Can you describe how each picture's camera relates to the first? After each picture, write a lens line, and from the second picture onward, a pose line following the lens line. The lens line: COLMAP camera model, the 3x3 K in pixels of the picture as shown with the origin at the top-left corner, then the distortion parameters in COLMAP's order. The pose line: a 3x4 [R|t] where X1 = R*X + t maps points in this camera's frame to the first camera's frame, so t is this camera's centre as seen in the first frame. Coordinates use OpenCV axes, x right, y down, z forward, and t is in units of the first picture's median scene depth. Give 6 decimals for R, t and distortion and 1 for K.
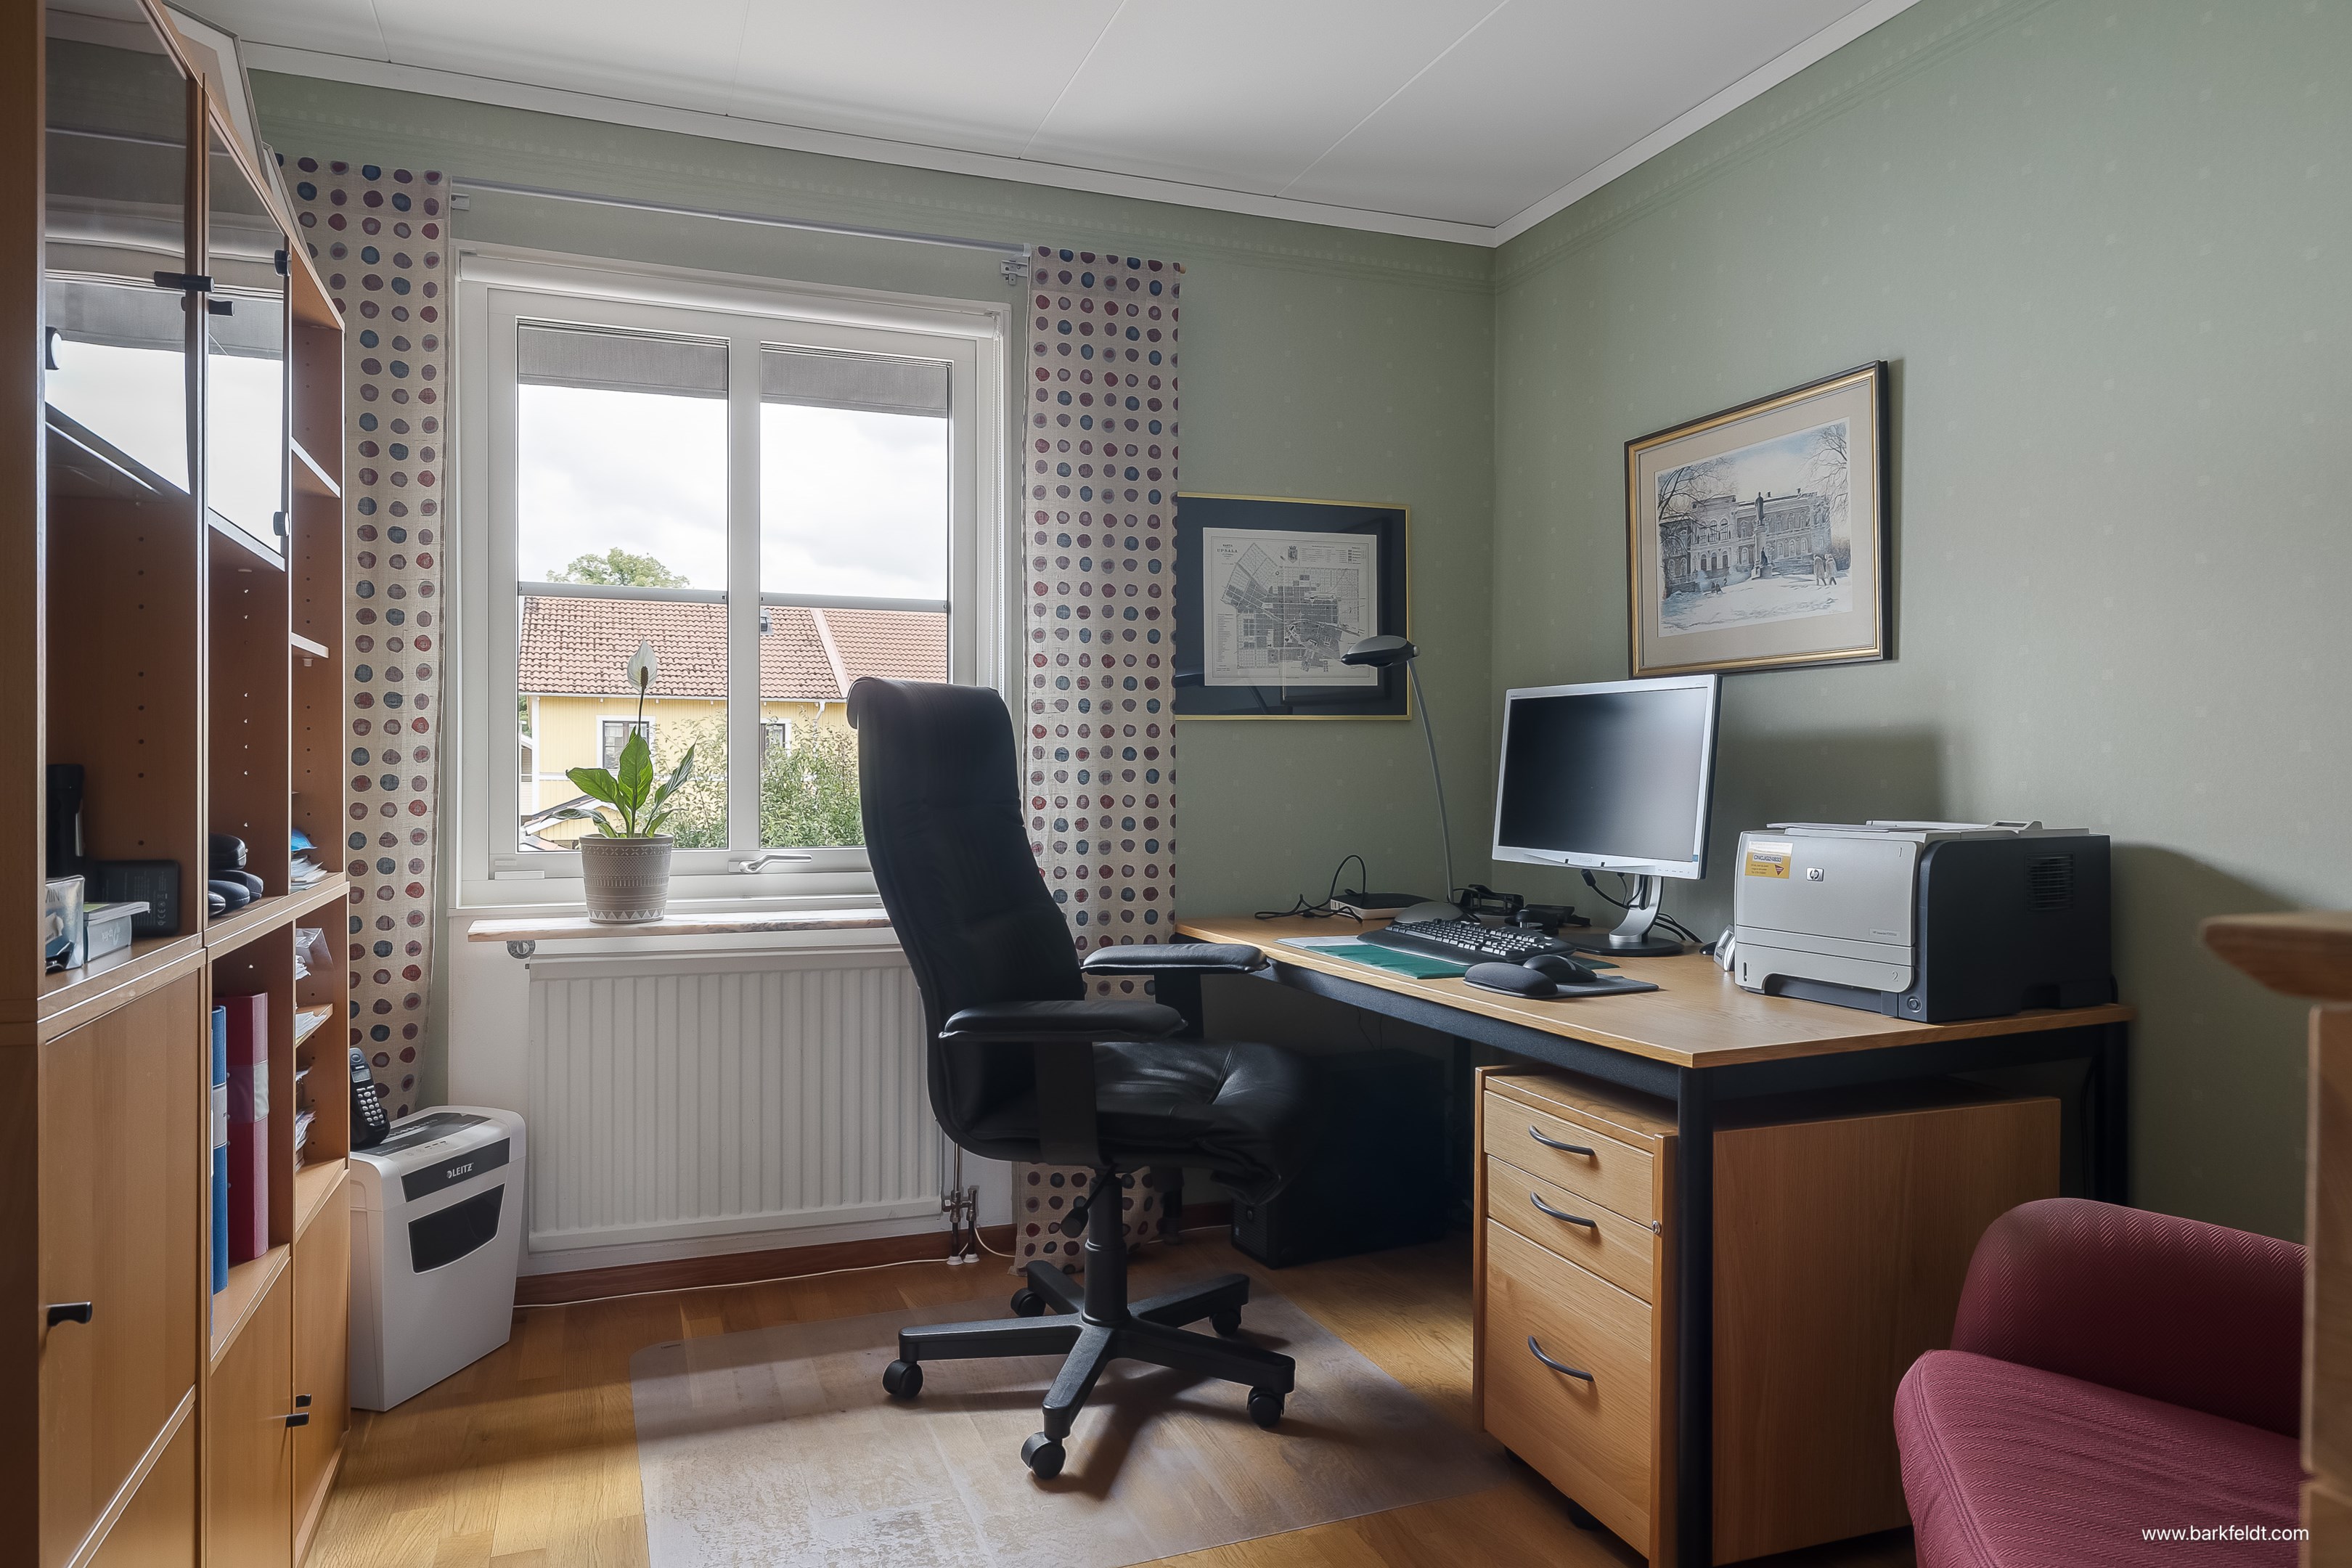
lens RADIAL K [[1429.3, 0, 1157.3], [0, 1429.3, 773.8], [0, 0, 1]] dist [0.009780, 0.001171]
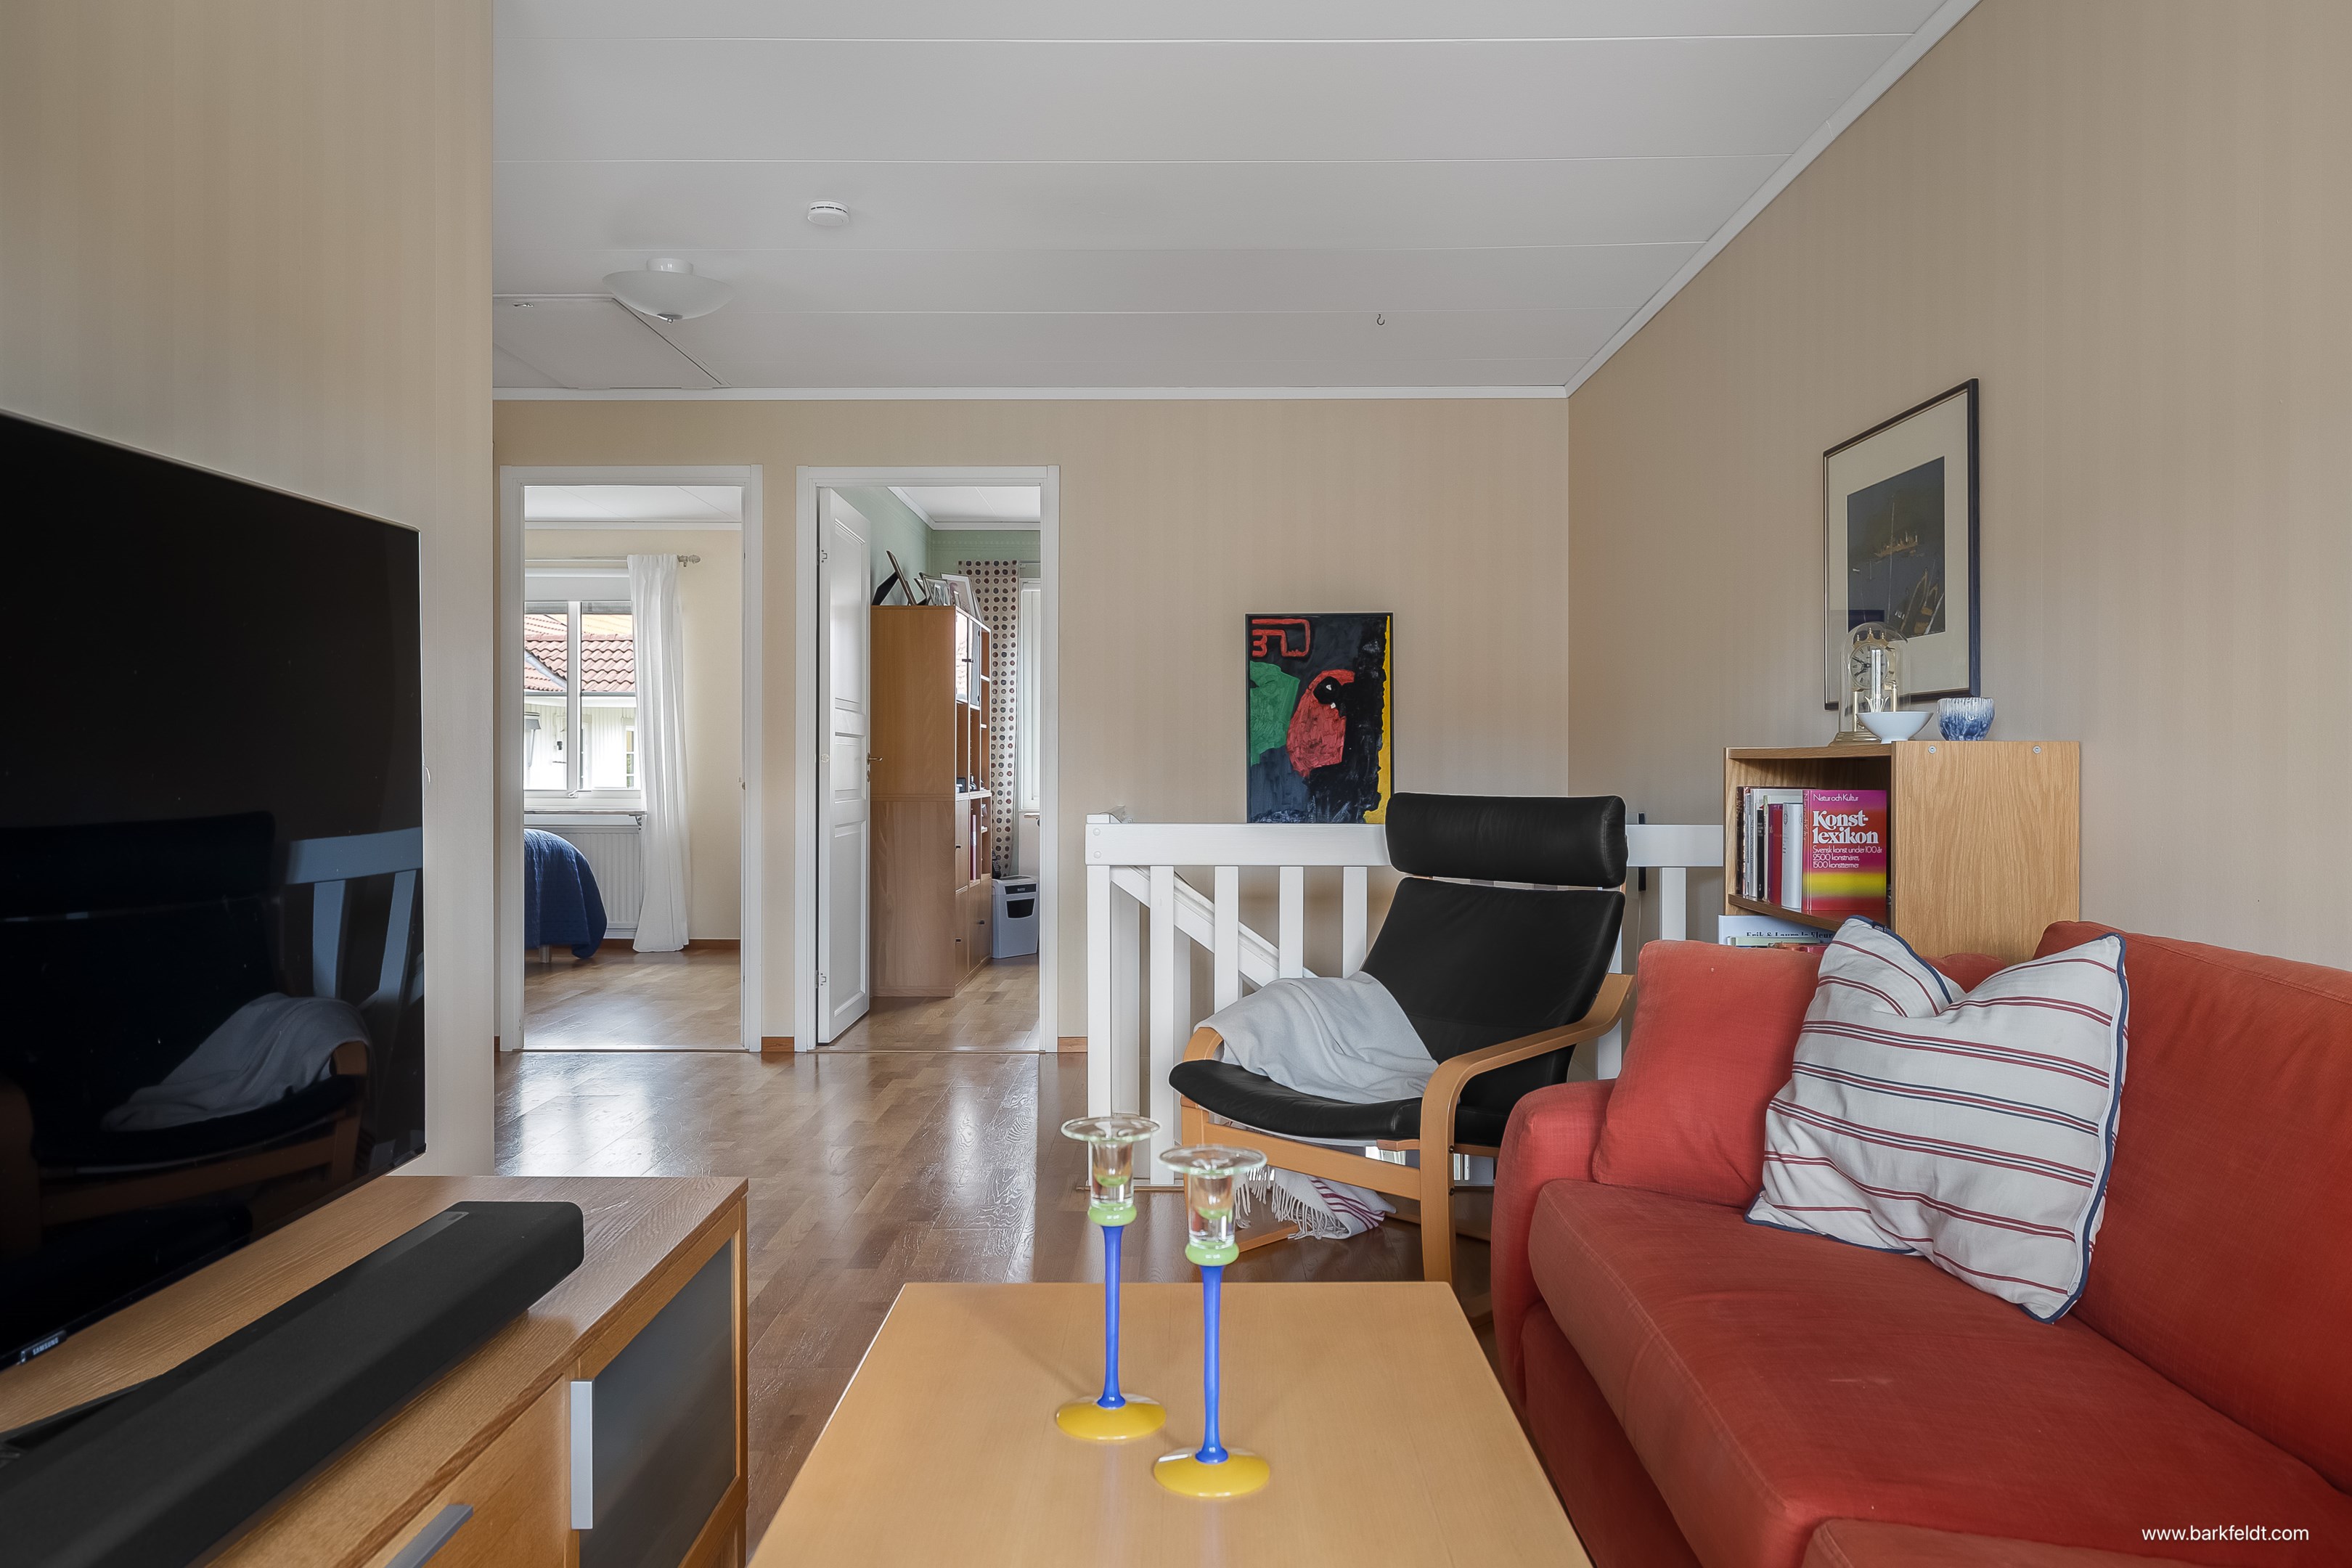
lens RADIAL K [[1606.6, 0, 1177.9], [0, 1606.6, 774.4], [0, 0, 1]] dist [-0.007219, -0.000503]
pose [[0.930671, 0.000279, -0.365857, 1.038797], [-0.000380, 1.000000, -0.000204, 0.025993], [0.365857, 0.000329, 0.930671, -1.993803]]
